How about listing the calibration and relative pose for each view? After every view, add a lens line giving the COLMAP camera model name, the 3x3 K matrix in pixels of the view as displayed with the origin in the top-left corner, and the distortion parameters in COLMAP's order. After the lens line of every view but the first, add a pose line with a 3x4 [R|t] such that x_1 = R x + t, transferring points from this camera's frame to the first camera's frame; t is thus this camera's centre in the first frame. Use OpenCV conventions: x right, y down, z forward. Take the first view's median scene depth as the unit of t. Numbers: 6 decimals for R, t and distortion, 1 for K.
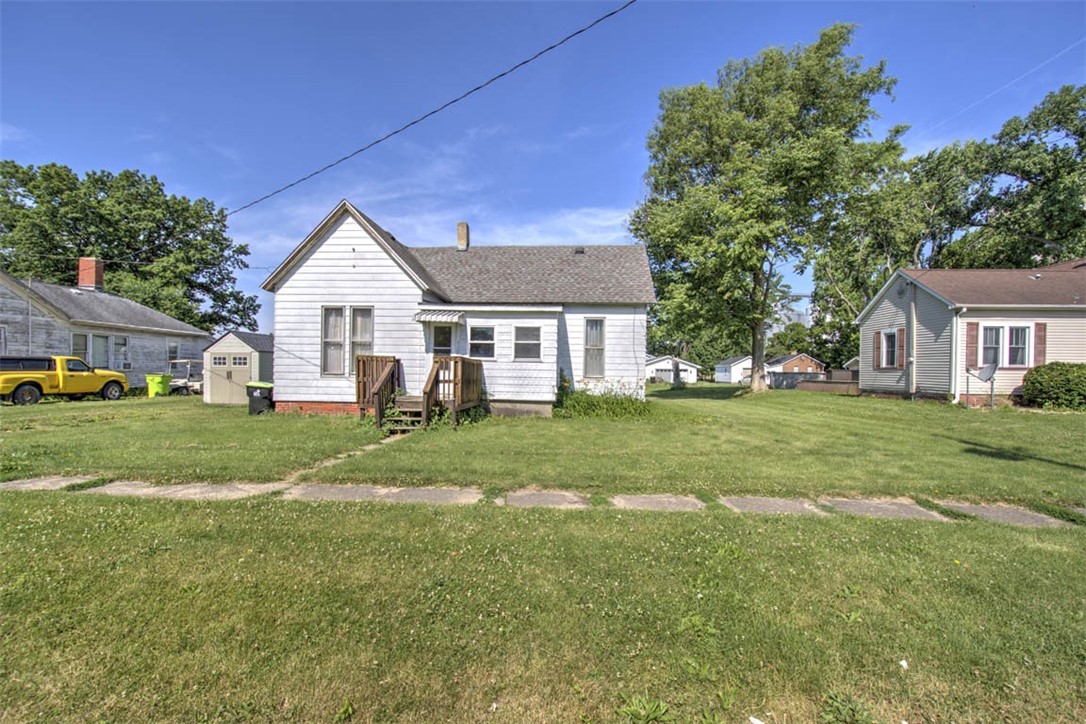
lens RADIAL K [[476.0, 0, 543.0], [0, 476.0, 362.0], [0, 0, 1]] dist [0.000145, 0.000301]
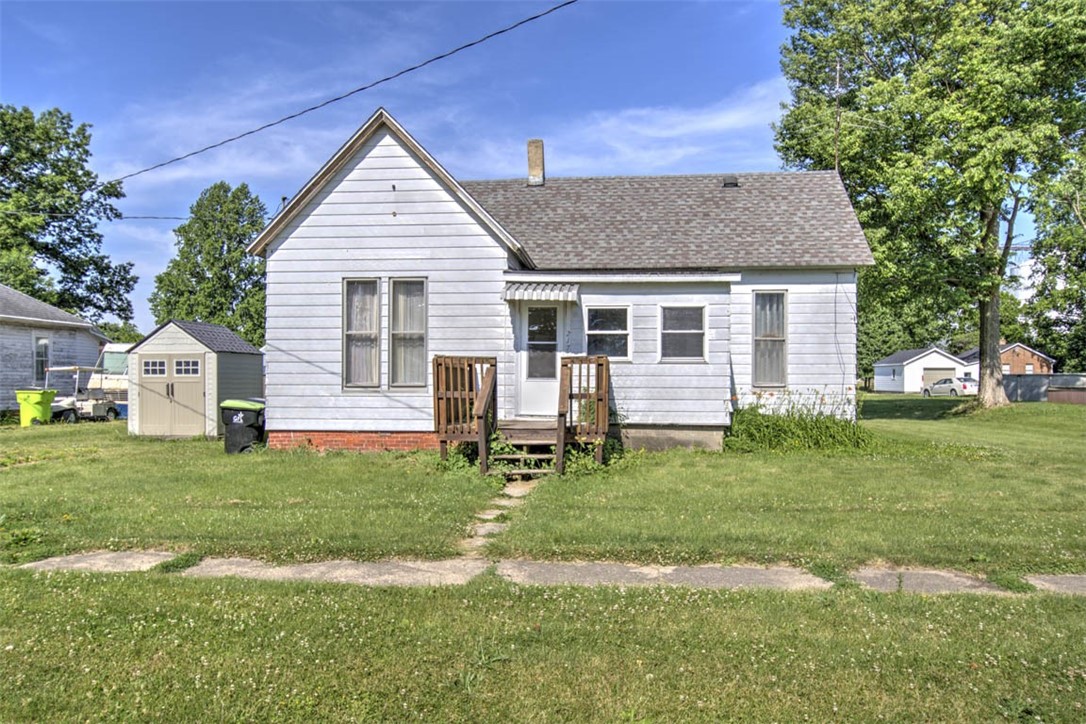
lens RADIAL K [[772.4, 0, 543.0], [0, 772.4, 362.0], [0, 0, 1]] dist [-0.004813, 0.003100]
pose [[0.999631, -0.012954, -0.023881, -0.163782], [0.012945, 0.999916, -0.000557, -0.002921], [0.023886, 0.000248, 0.999715, -0.010849]]
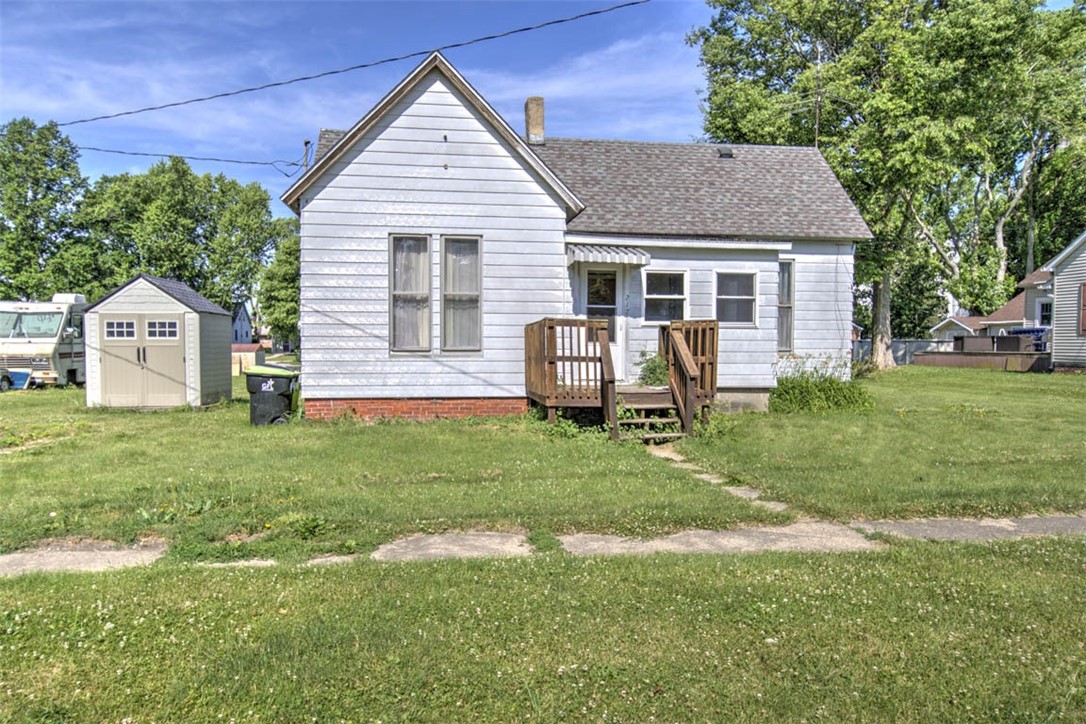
lens RADIAL K [[772.4, 0, 543.0], [0, 772.4, 362.0], [0, 0, 1]] dist [-0.004813, 0.003100]
pose [[0.978481, -0.015400, 0.205762, -0.438443], [0.005932, 0.998898, 0.046550, -0.003776], [-0.206252, -0.044327, 0.977494, 0.030766]]
